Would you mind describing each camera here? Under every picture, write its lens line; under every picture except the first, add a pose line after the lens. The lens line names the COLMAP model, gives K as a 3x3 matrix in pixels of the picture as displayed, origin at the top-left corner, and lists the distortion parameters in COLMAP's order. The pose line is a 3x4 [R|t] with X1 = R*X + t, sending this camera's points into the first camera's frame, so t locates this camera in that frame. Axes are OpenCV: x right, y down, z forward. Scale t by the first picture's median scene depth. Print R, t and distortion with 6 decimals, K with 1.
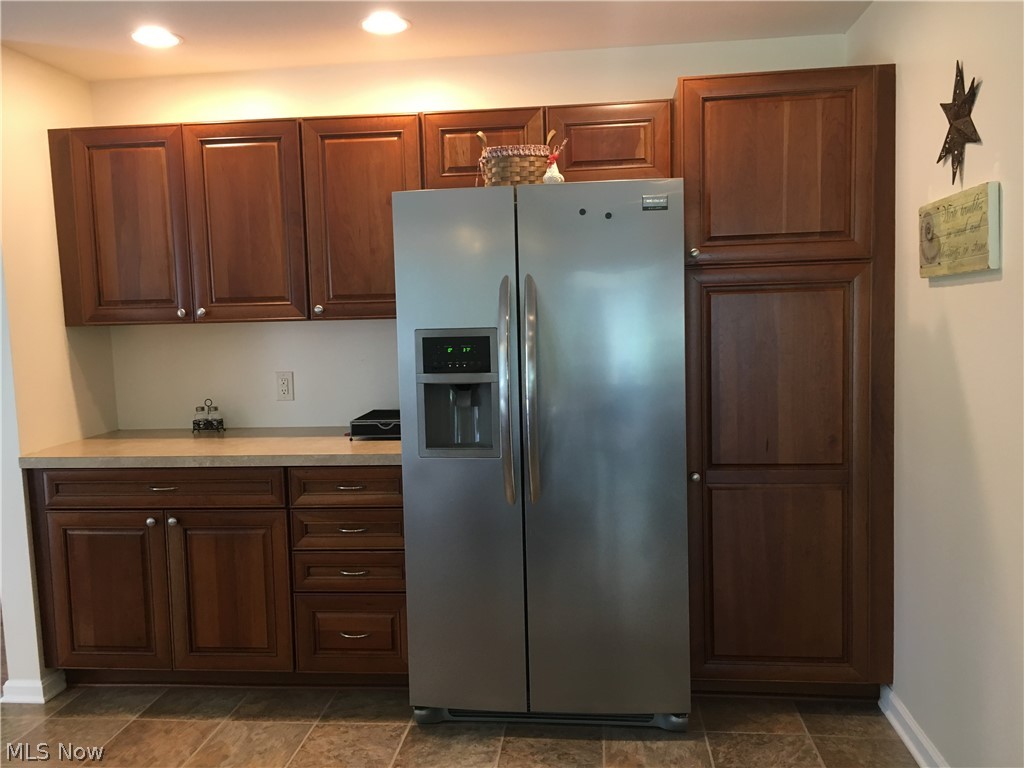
lens RADIAL K [[860.8, 0, 508.4], [0, 860.8, 386.5], [0, 0, 1]] dist [0.028072, -0.005726]
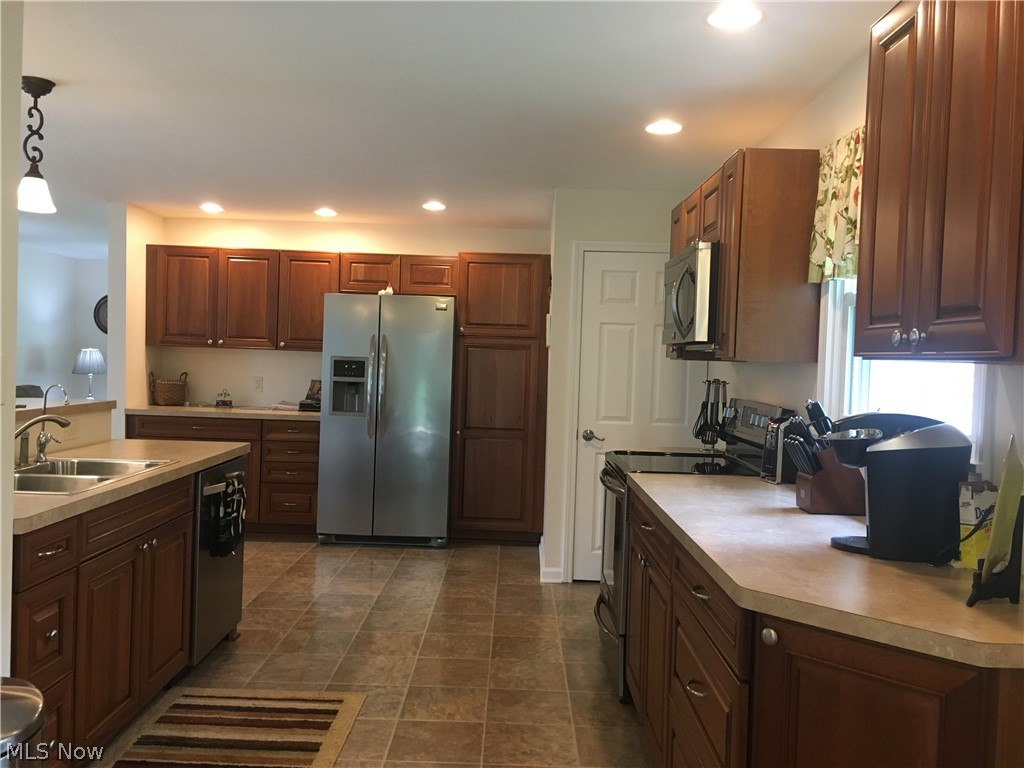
lens RADIAL K [[860.8, 0, 518.1], [0, 860.8, 382.2], [0, 0, 1]] dist [0.028072, -0.005726]
pose [[0.992430, 0.059117, 0.107645, 0.118450], [-0.051961, 0.996324, -0.068110, 0.111684], [-0.111275, 0.062001, 0.991854, -1.098618]]
